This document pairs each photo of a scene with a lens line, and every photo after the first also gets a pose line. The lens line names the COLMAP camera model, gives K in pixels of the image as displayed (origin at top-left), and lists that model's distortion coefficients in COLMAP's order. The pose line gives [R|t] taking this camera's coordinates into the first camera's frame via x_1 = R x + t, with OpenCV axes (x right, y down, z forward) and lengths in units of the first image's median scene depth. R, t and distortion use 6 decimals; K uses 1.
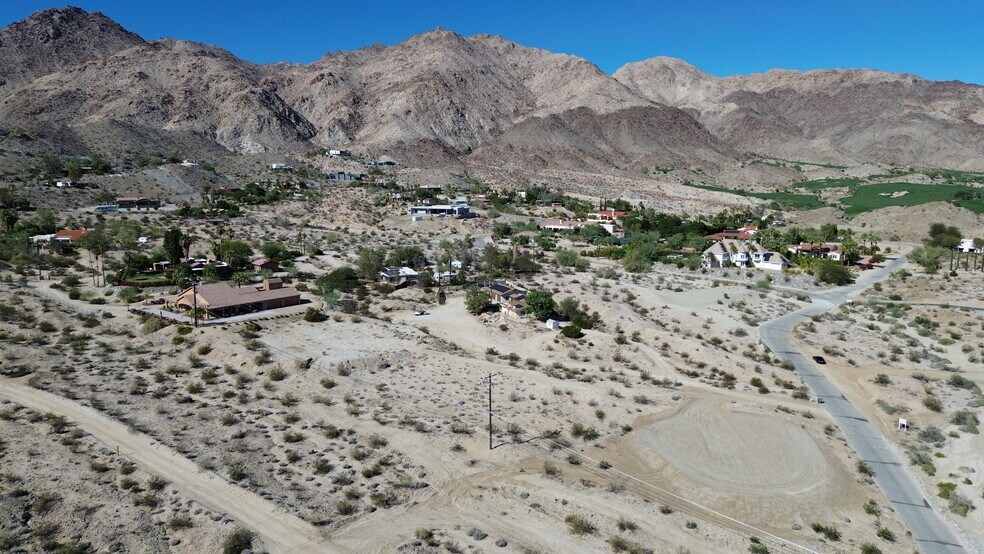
lens RADIAL K [[697.6, 0, 491.2], [0, 697.6, 281.3], [0, 0, 1]] dist [0.060858, -0.053160]
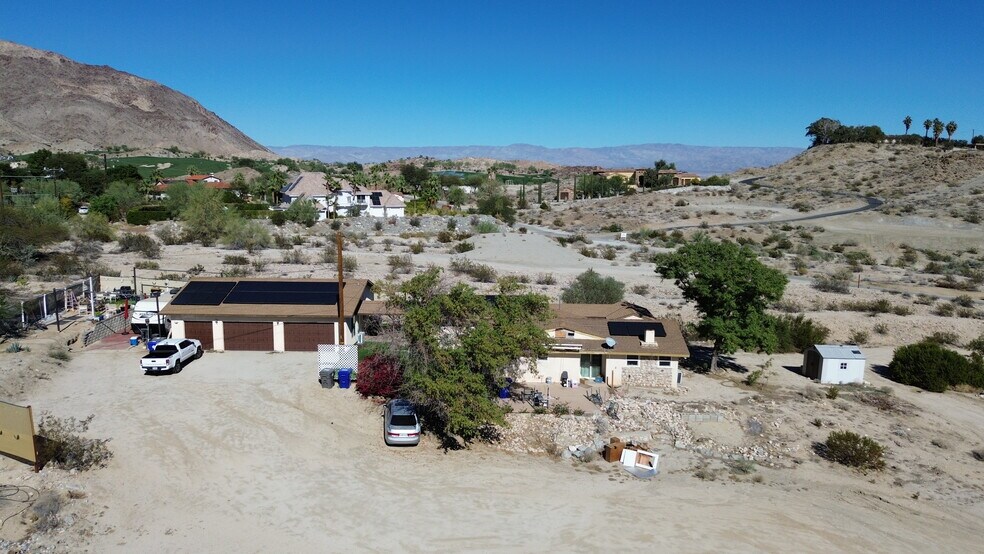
lens RADIAL K [[697.6, 0, 495.8], [0, 697.6, 280.2], [0, 0, 1]] dist [0.060858, -0.053160]
pose [[0.442642, -0.136784, 0.886204, -0.024688], [0.134565, 0.987238, 0.085166, -0.000500], [-0.886544, 0.081554, 0.455399, 0.140958]]
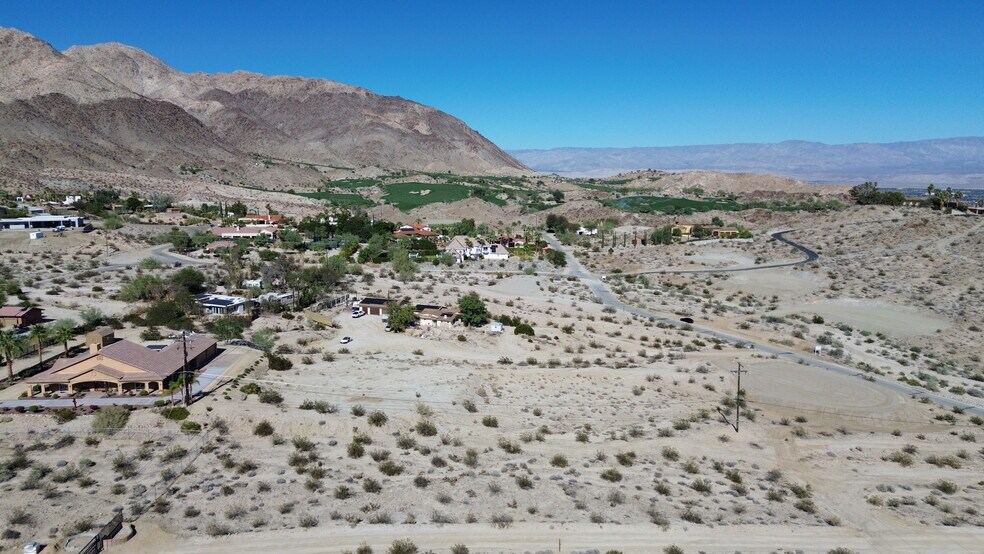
lens RADIAL K [[697.6, 0, 490.4], [0, 697.6, 285.8], [0, 0, 1]] dist [0.060858, -0.053160]
pose [[0.736342, -0.111485, 0.667361, -0.082537], [0.107186, 0.993097, 0.047635, -0.006555], [-0.668065, 0.036457, 0.743209, 0.036844]]
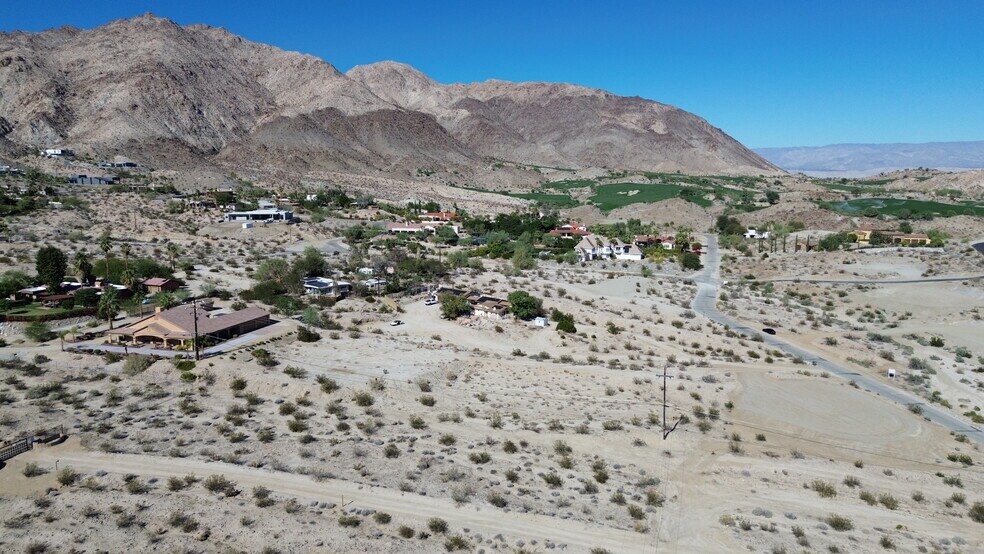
lens RADIAL K [[697.6, 0, 490.8], [0, 697.6, 281.5], [0, 0, 1]] dist [0.060858, -0.053160]
pose [[0.923759, -0.063981, 0.377592, -0.051903], [0.065019, 0.997834, 0.010012, -0.001859], [-0.377414, 0.015302, 0.925918, 0.010543]]
